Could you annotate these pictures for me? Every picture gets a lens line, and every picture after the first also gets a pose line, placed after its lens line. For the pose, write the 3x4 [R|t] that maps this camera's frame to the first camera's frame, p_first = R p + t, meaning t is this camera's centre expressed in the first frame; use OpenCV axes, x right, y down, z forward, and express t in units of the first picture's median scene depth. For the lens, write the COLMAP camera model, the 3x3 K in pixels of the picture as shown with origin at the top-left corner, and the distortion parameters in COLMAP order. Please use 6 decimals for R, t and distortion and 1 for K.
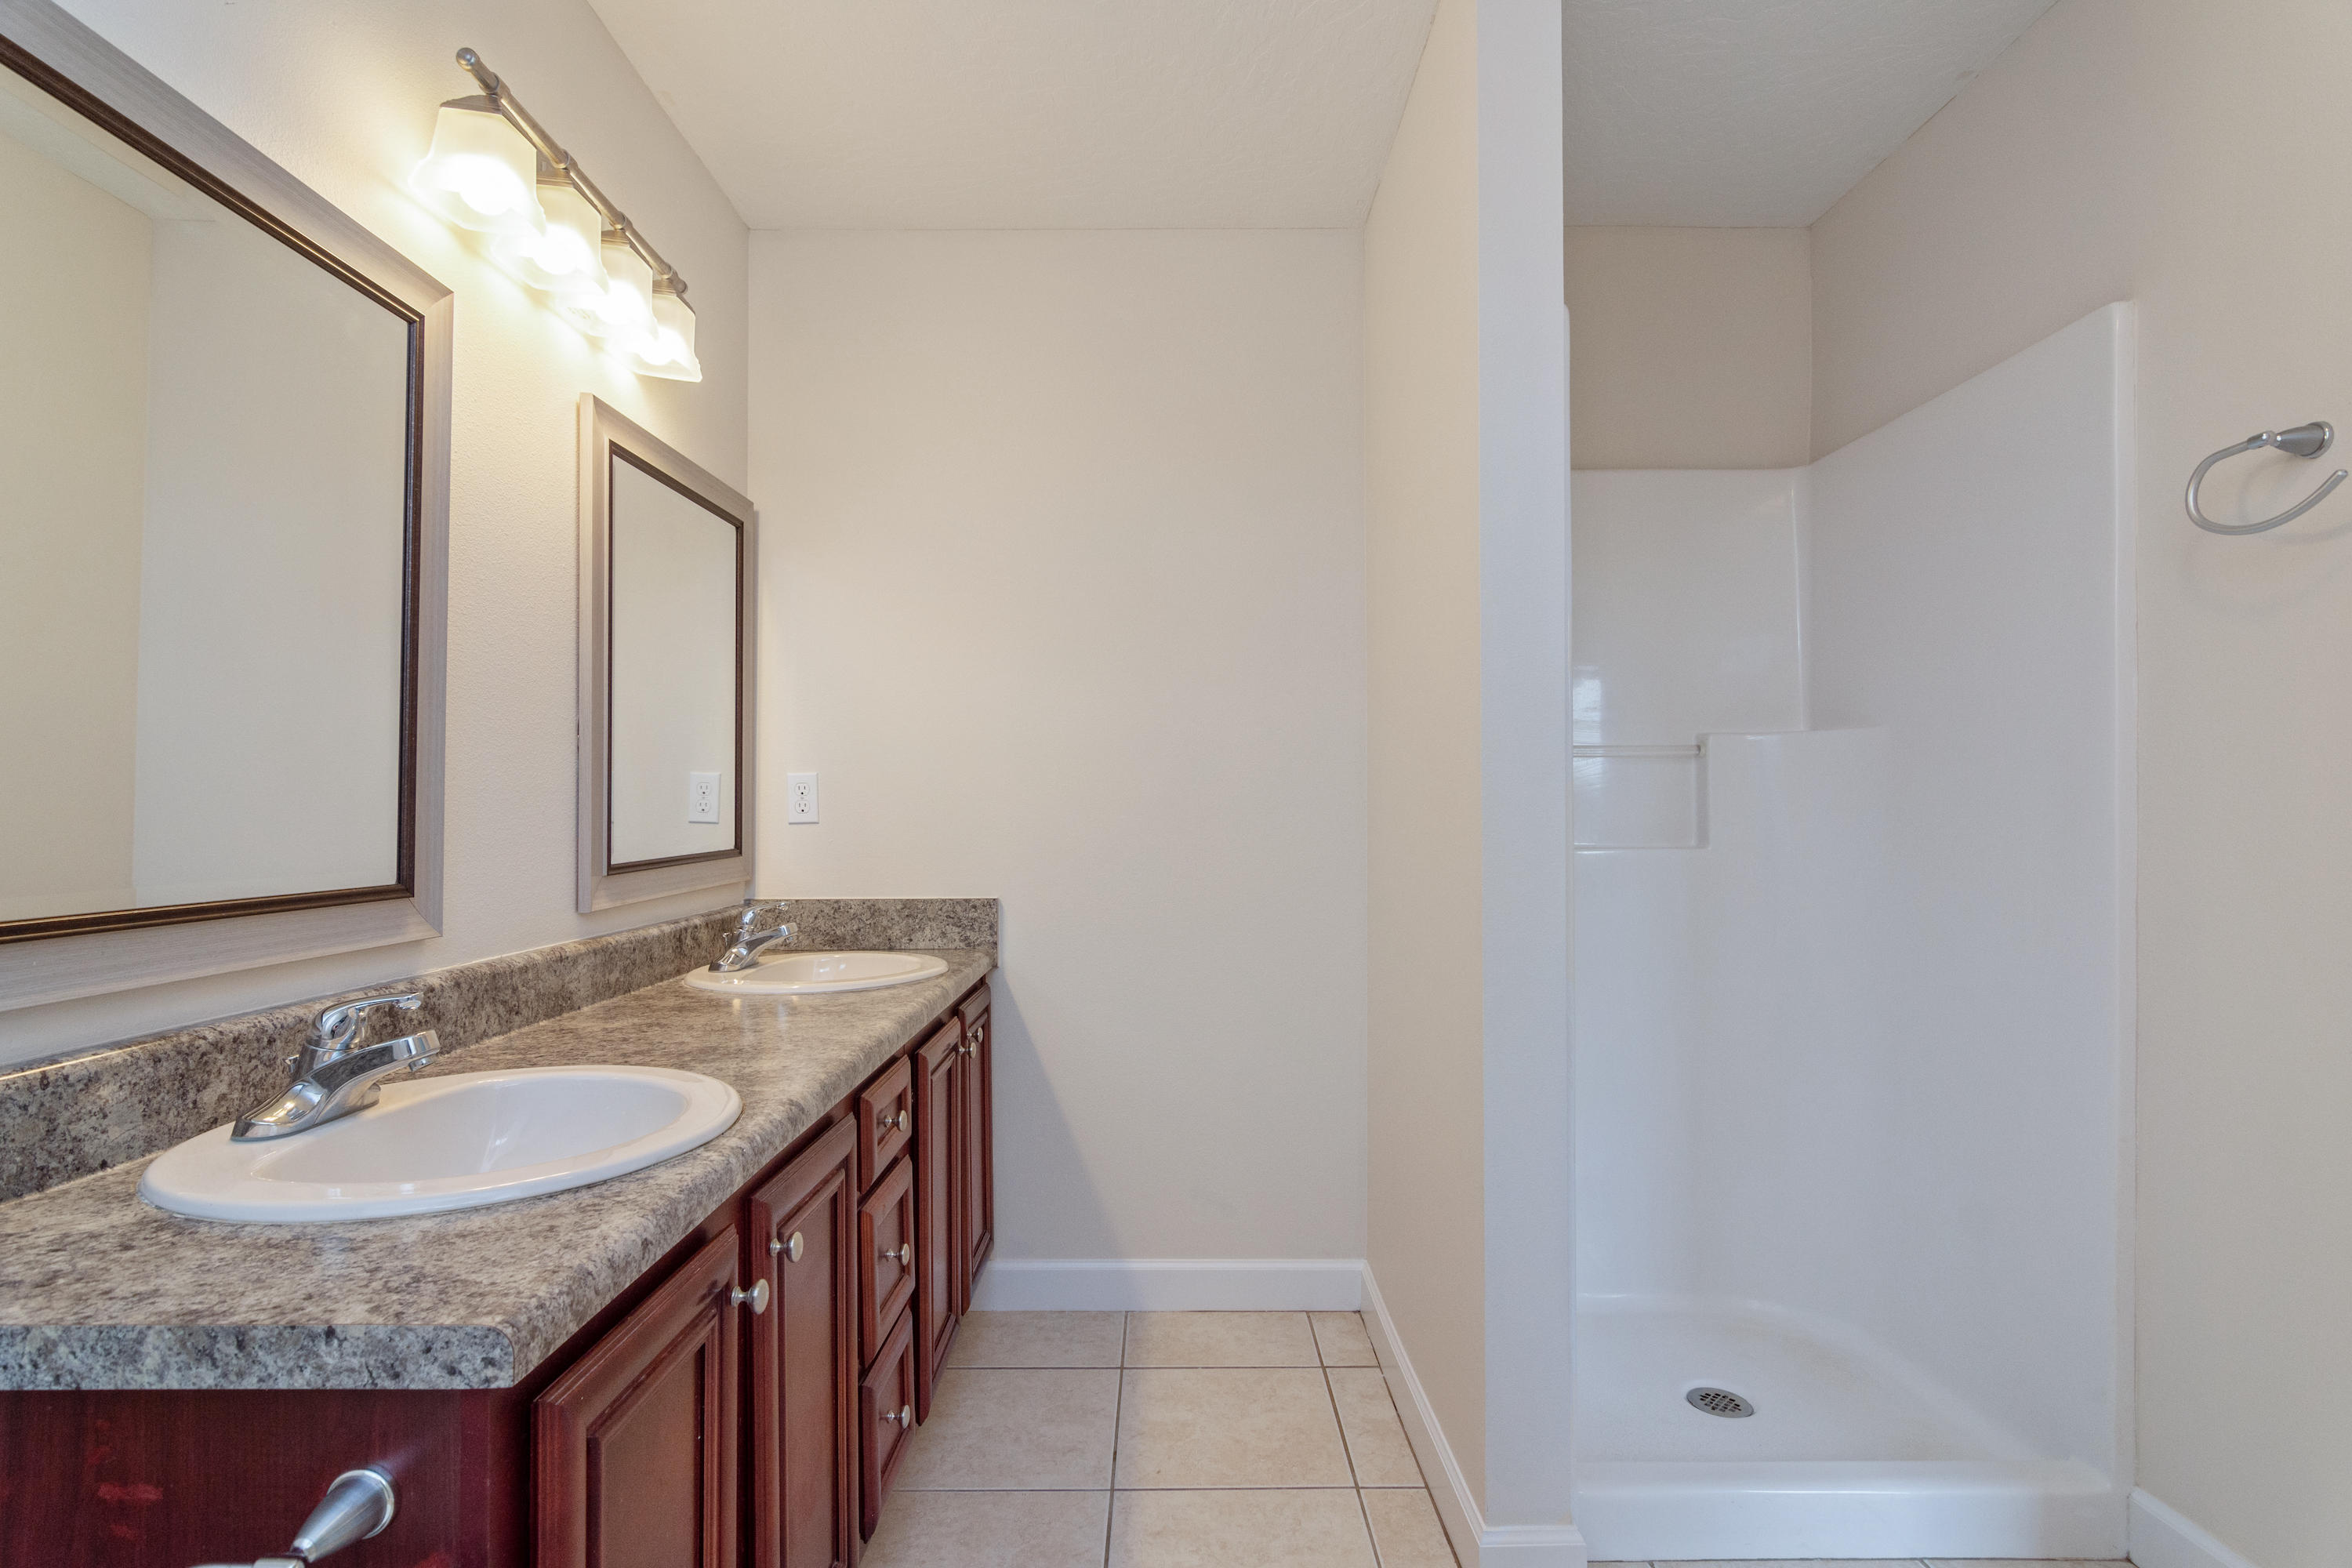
lens RADIAL K [[1137.0, 0, 1160.5], [0, 1137.0, 774.1], [0, 0, 1]] dist [0.000031, -0.000224]
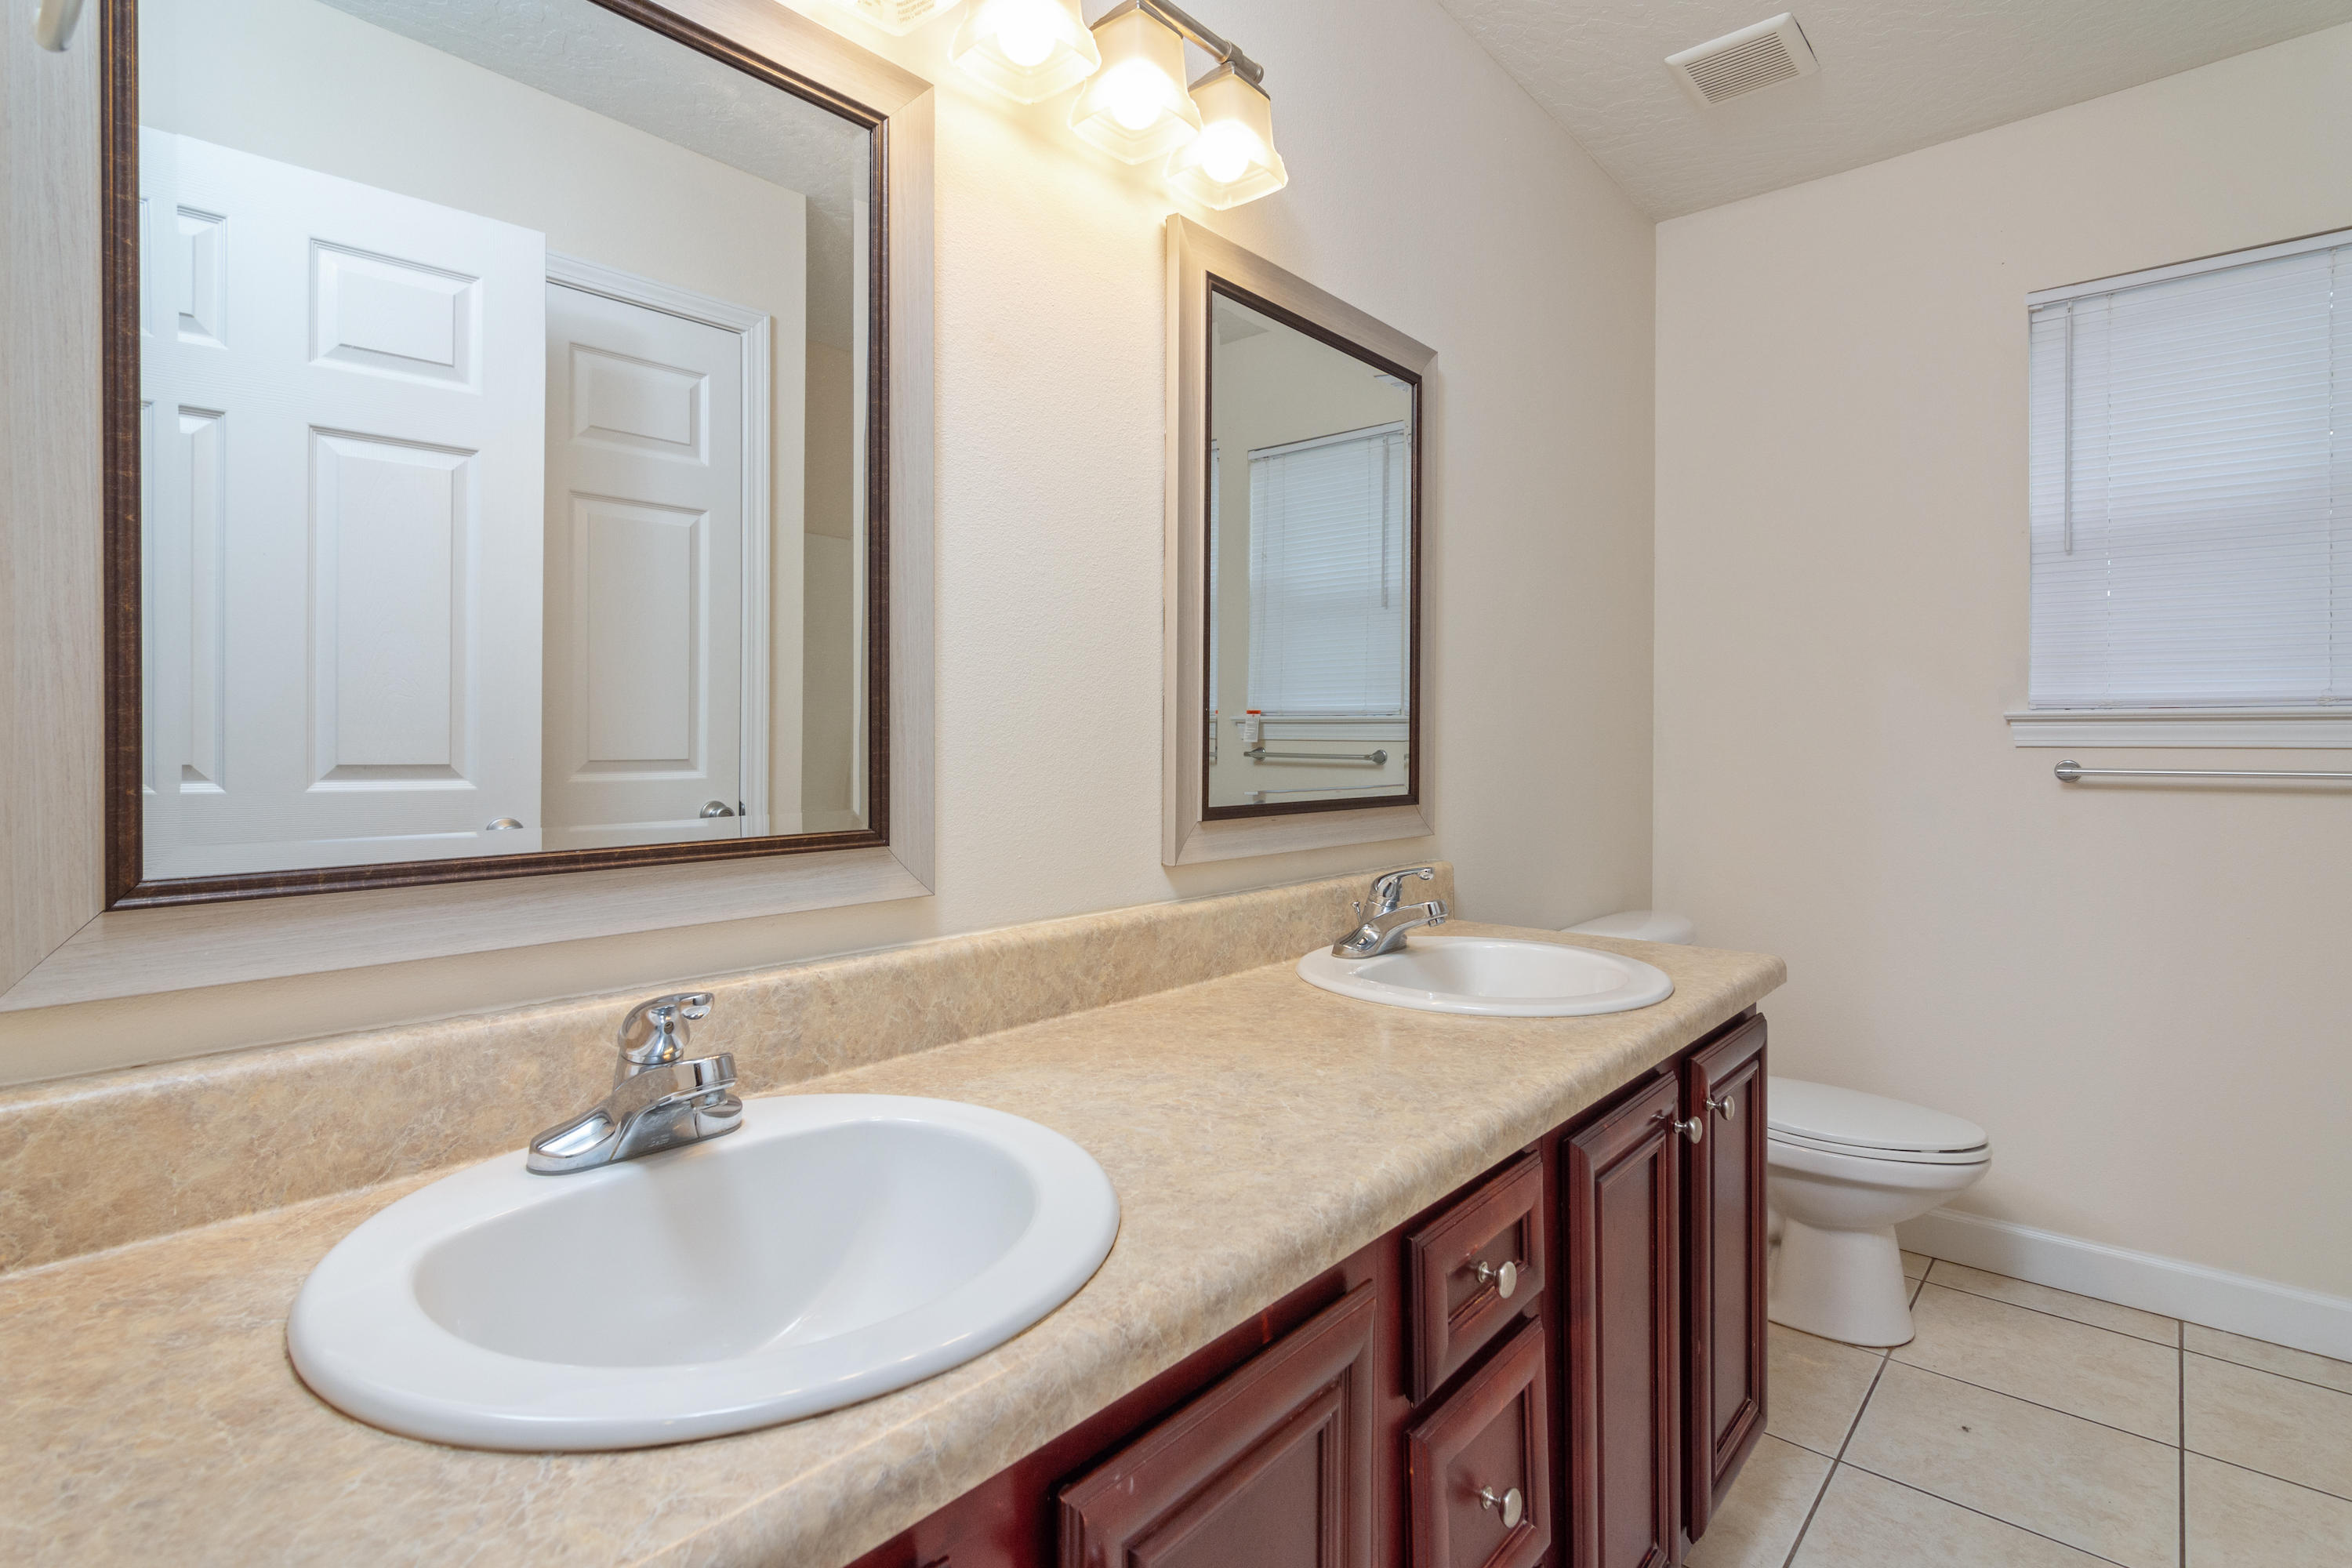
lens RADIAL K [[1137.0, 0, 1143.2], [0, 1137.0, 752.3], [0, 0, 1]] dist [0.000031, -0.000224]
pose [[0.756908, 0.007101, -0.653483, 0.004728], [0.019014, 0.999278, 0.032882, 0.014964], [0.653245, -0.037314, 0.756227, 0.425506]]
